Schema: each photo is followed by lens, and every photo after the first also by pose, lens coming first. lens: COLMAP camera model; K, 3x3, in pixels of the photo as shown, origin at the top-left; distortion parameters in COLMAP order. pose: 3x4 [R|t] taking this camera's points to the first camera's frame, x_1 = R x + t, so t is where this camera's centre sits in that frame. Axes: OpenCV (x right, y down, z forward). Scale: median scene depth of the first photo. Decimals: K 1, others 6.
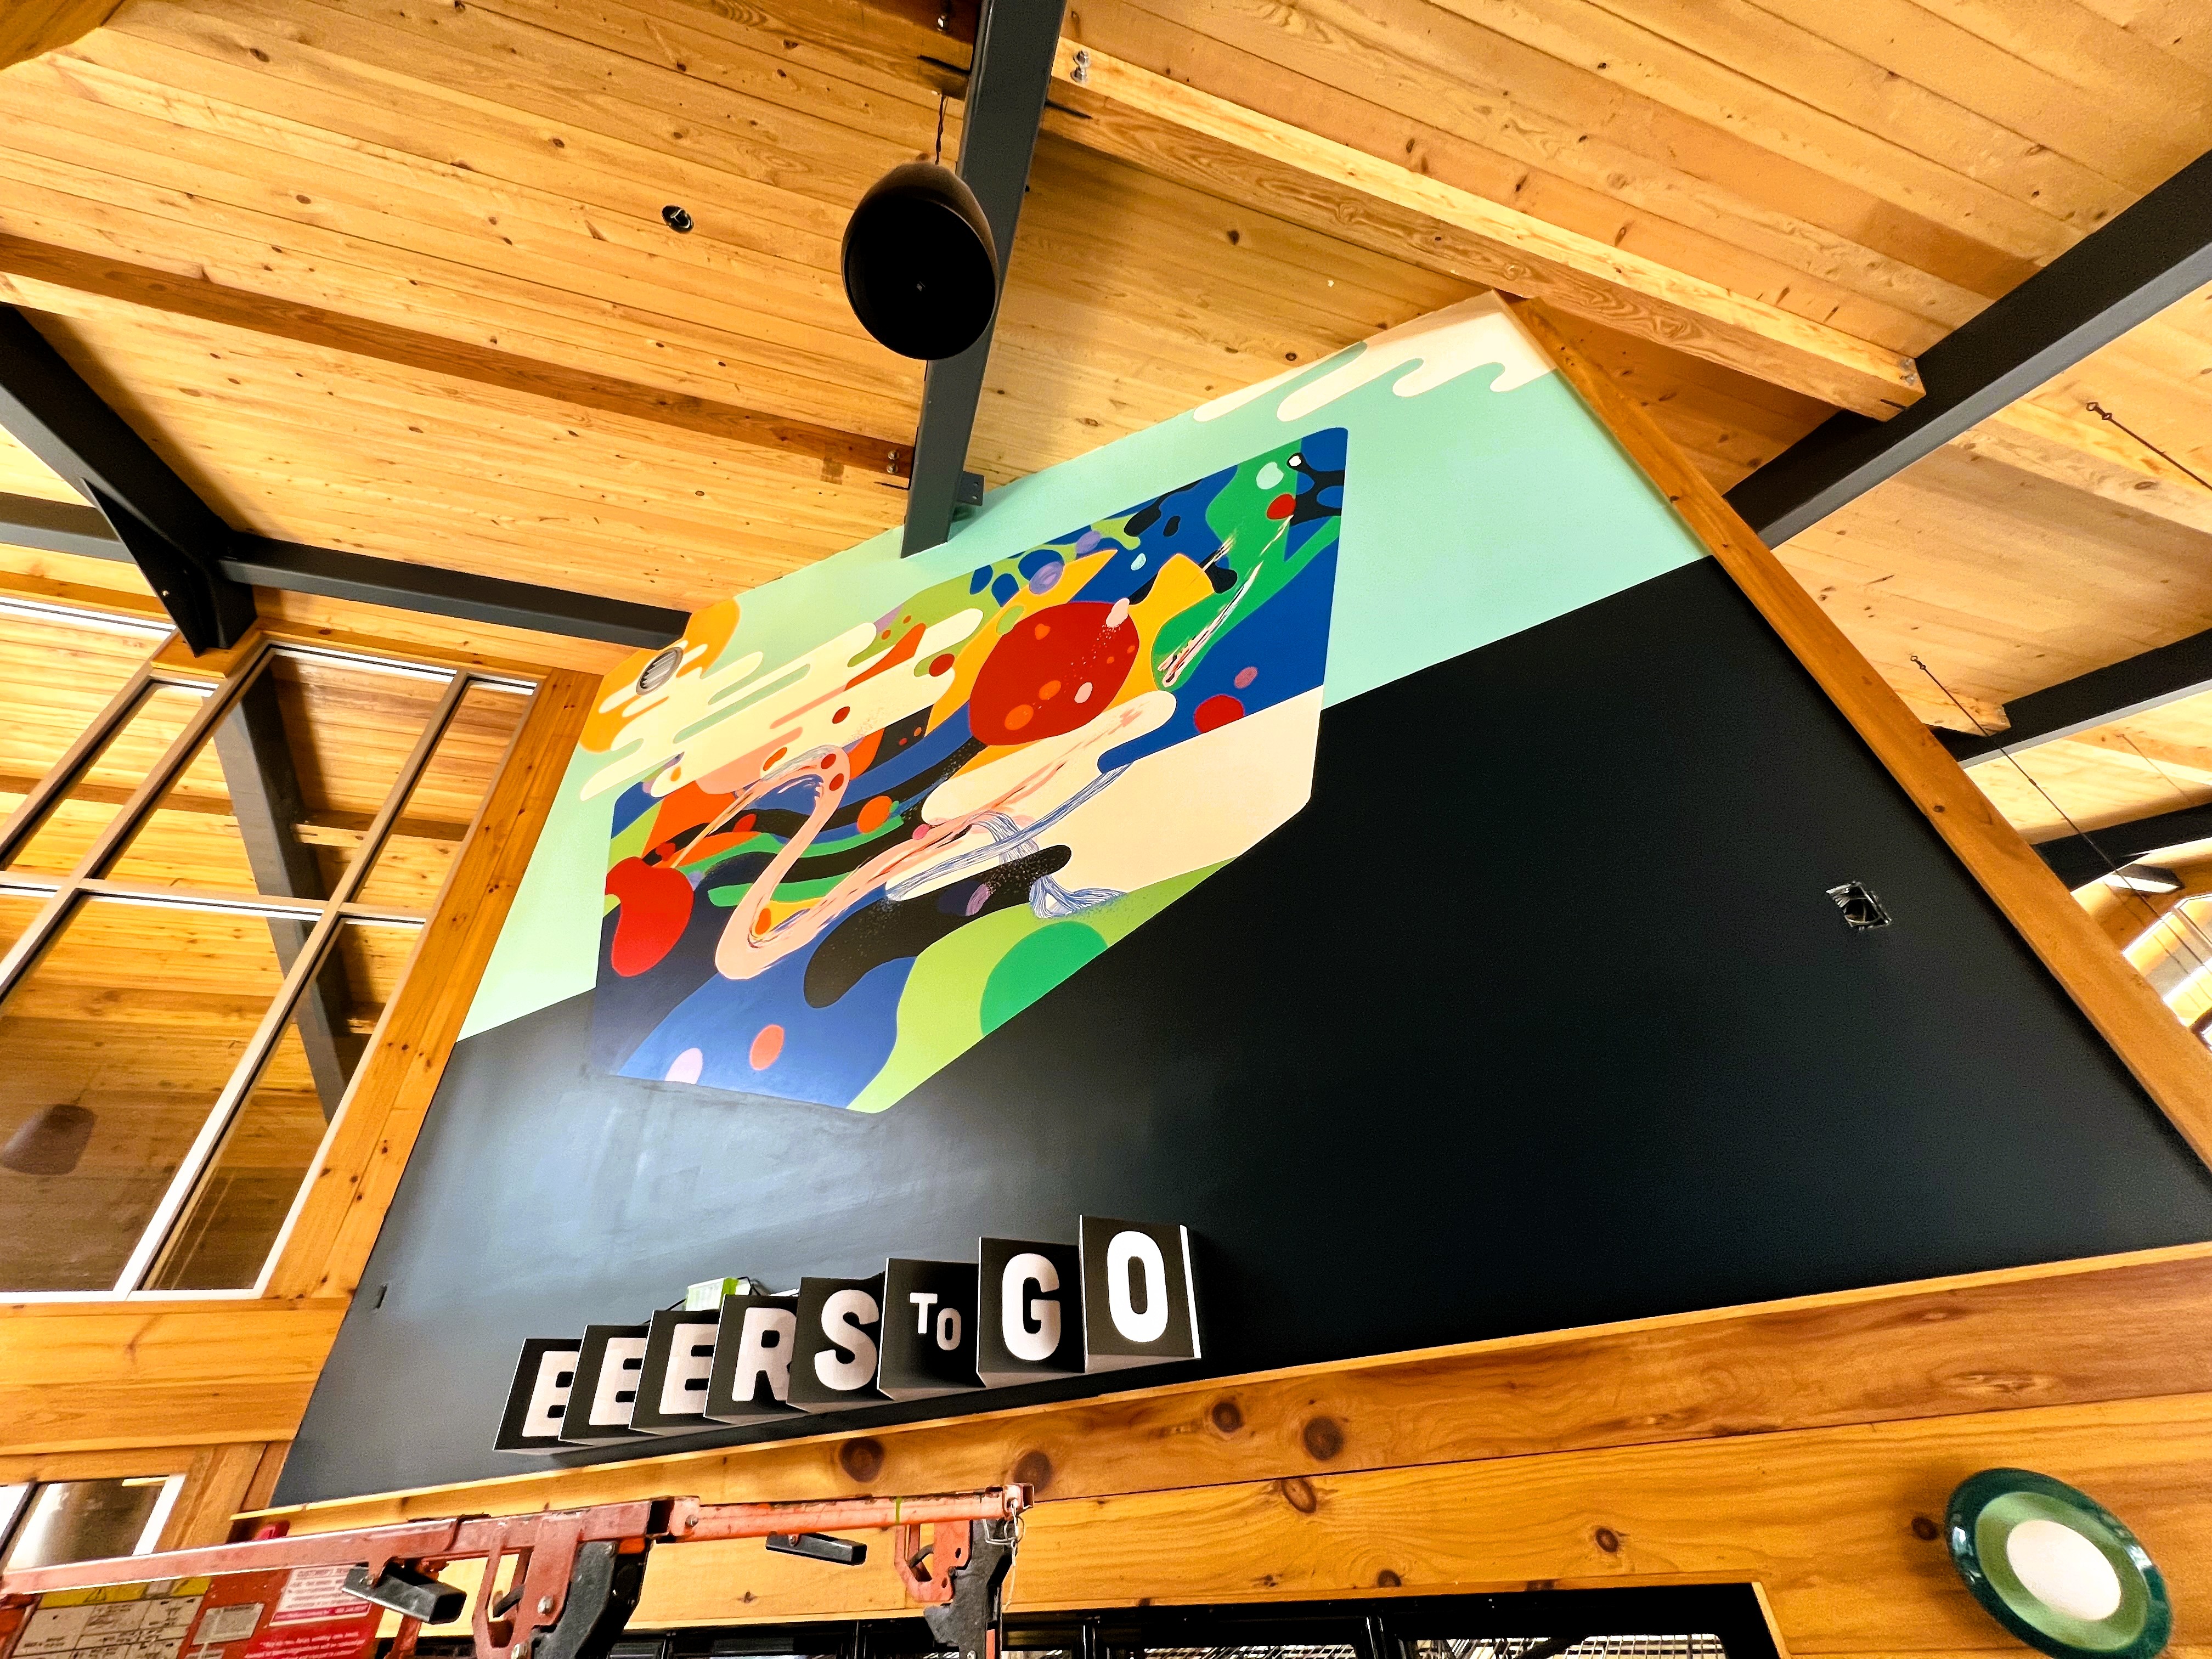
lens RADIAL K [[881.5, 0, 1106.0], [0, 881.5, 829.5], [0, 0, 1]] dist [-0.002079, -0.000172]
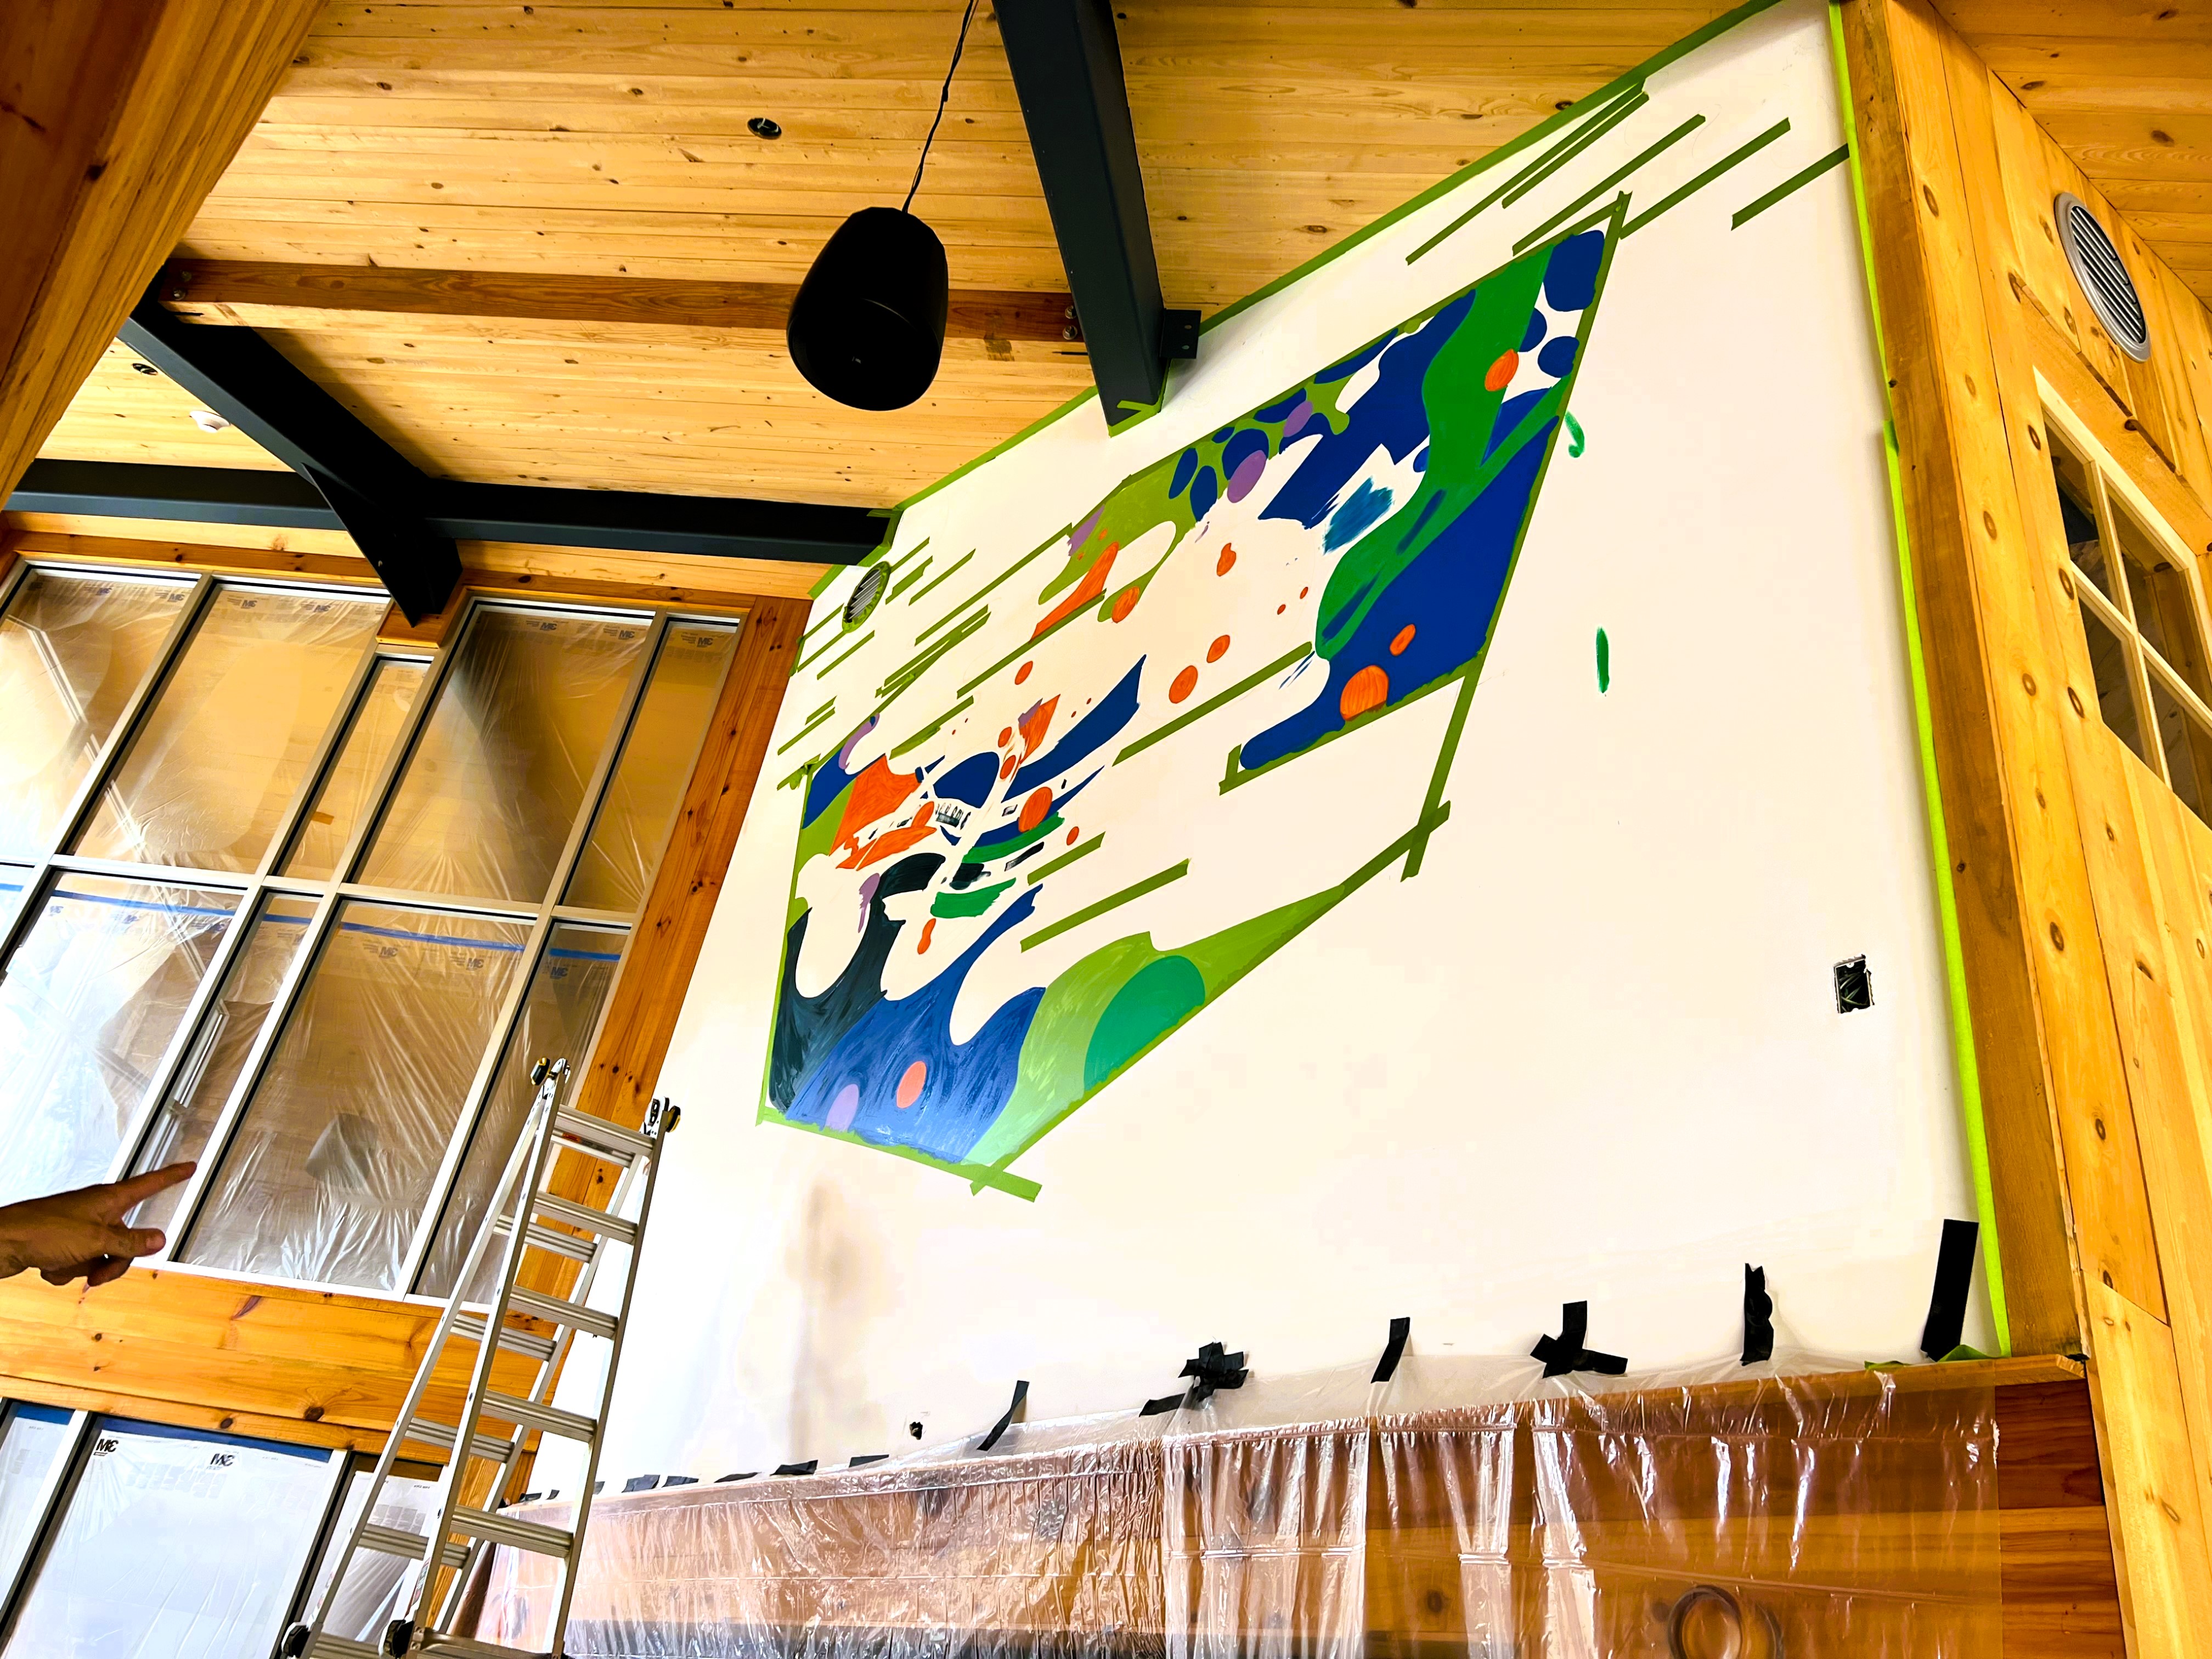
lens RADIAL K [[1645.9, 0, 1106.2], [0, 1645.9, 878.4], [0, 0, 1]] dist [0.011567, -0.004344]
pose [[0.906371, -0.002495, -0.422475, 0.377131], [0.044962, 0.994873, 0.090585, -0.077718], [0.420083, -0.101099, 0.901837, -0.291175]]
